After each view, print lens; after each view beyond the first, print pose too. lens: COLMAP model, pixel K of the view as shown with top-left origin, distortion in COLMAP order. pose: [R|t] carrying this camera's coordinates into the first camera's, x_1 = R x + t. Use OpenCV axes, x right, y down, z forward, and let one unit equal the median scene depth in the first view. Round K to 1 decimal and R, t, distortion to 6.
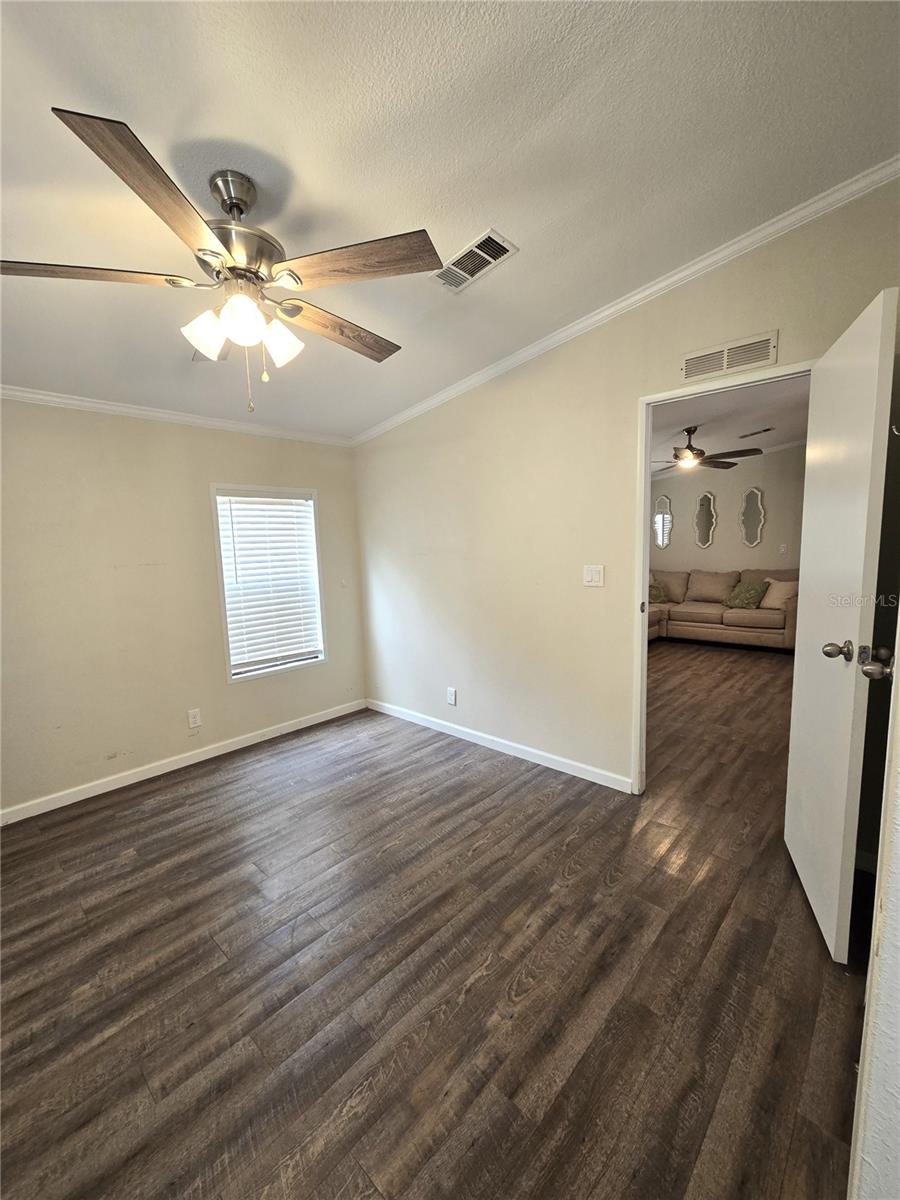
lens RADIAL K [[494.7, 0, 450.2], [0, 494.7, 607.4], [0, 0, 1]] dist [0.003049, -0.001118]
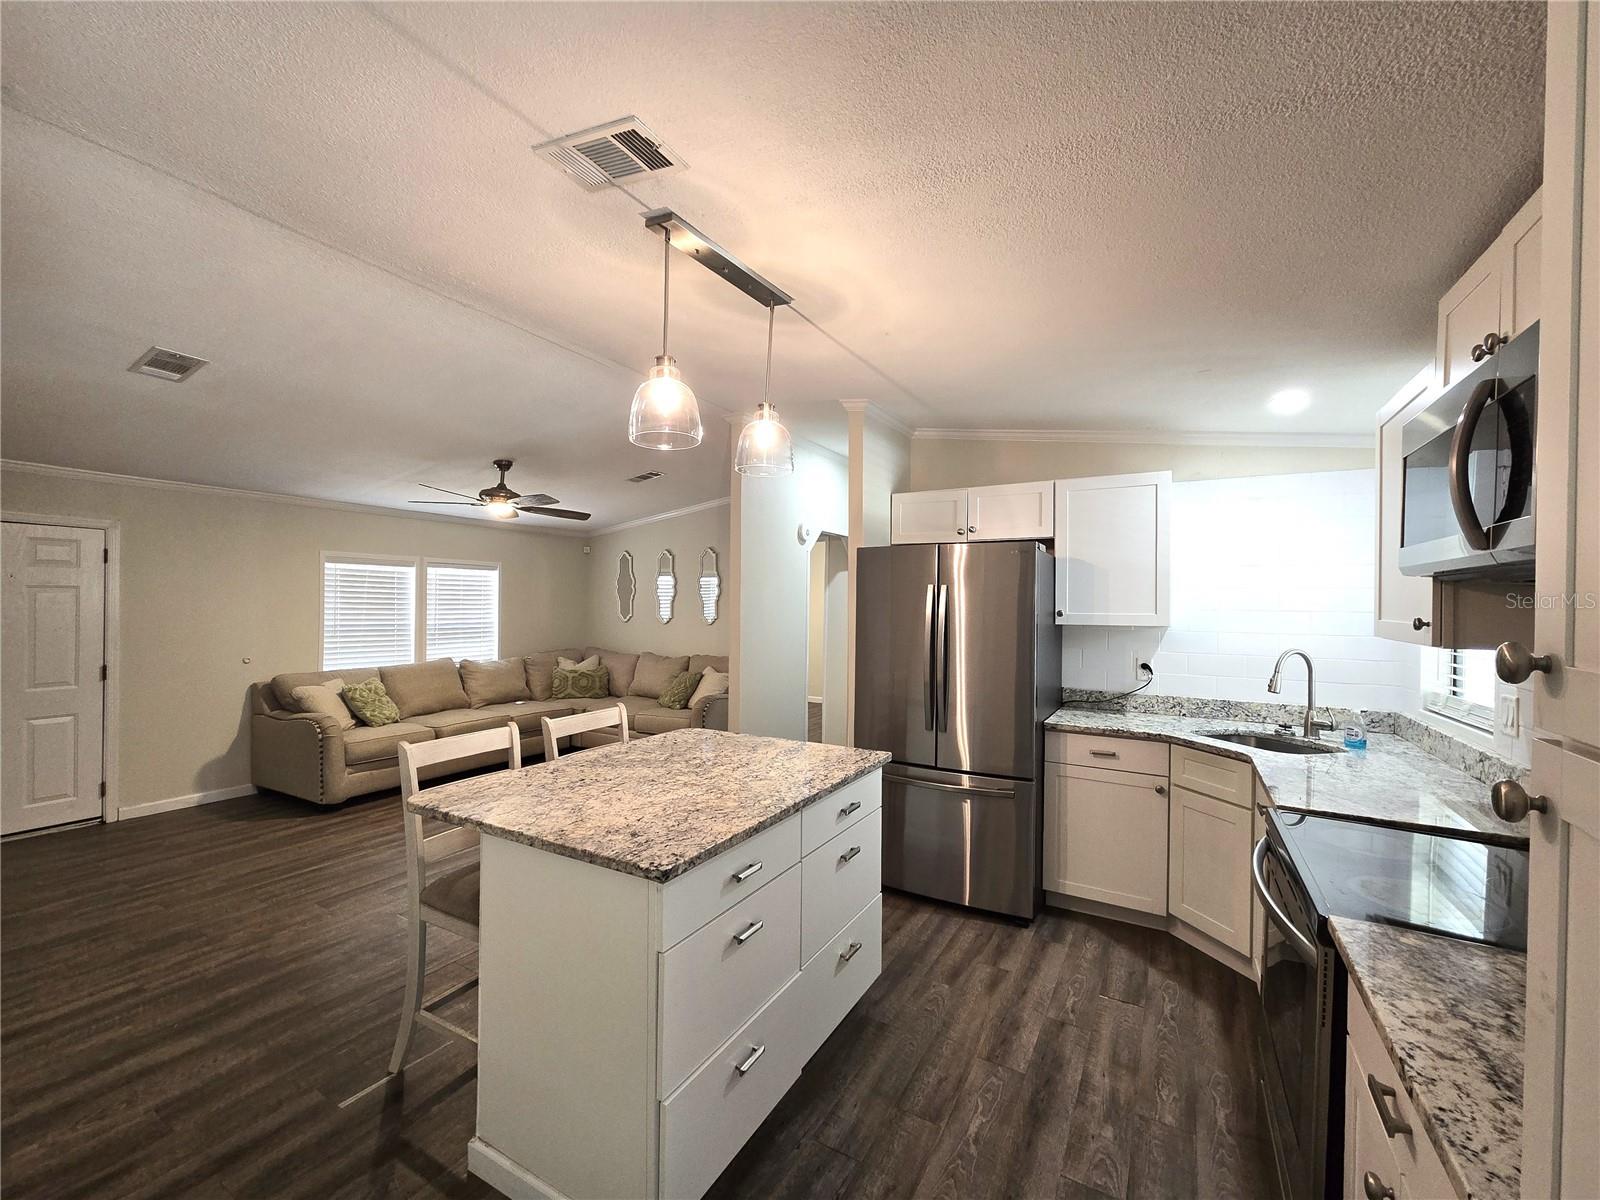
lens RADIAL K [[659.5, 0, 797.7], [0, 659.5, 604.2], [0, 0, 1]] dist [0.003049, -0.001118]
pose [[0.975028, 0.038966, 0.218635, 0.583086], [-0.011280, 0.991906, -0.126473, -0.030354], [-0.221793, 0.120848, 0.967576, -0.009165]]
